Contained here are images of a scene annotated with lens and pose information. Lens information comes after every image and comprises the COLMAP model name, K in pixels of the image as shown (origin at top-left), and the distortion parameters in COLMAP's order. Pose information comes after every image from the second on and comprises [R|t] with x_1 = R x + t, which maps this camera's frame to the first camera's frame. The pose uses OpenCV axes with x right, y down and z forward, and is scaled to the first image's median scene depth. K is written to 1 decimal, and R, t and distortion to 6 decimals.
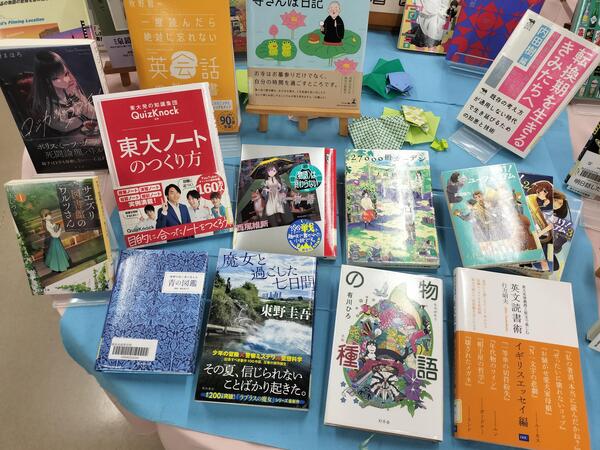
lens RADIAL K [[450.0, 0, 300.0], [0, 450.0, 225.0], [0, 0, 1]] dist [0.054245, -0.073286]
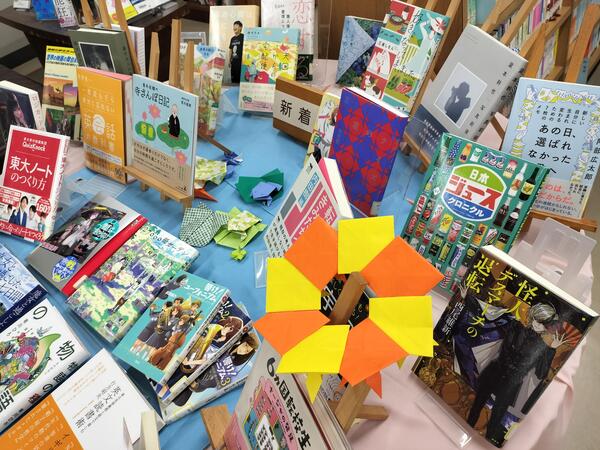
lens RADIAL K [[450.0, 0, 300.0], [0, 450.0, 225.0], [0, 0, 1]] dist [0.054245, -0.073286]
pose [[0.785905, 0.341994, -0.515164, 1.072805], [-0.426076, 0.903285, -0.050347, -0.285783], [0.448121, 0.259067, 0.855612, 0.202941]]
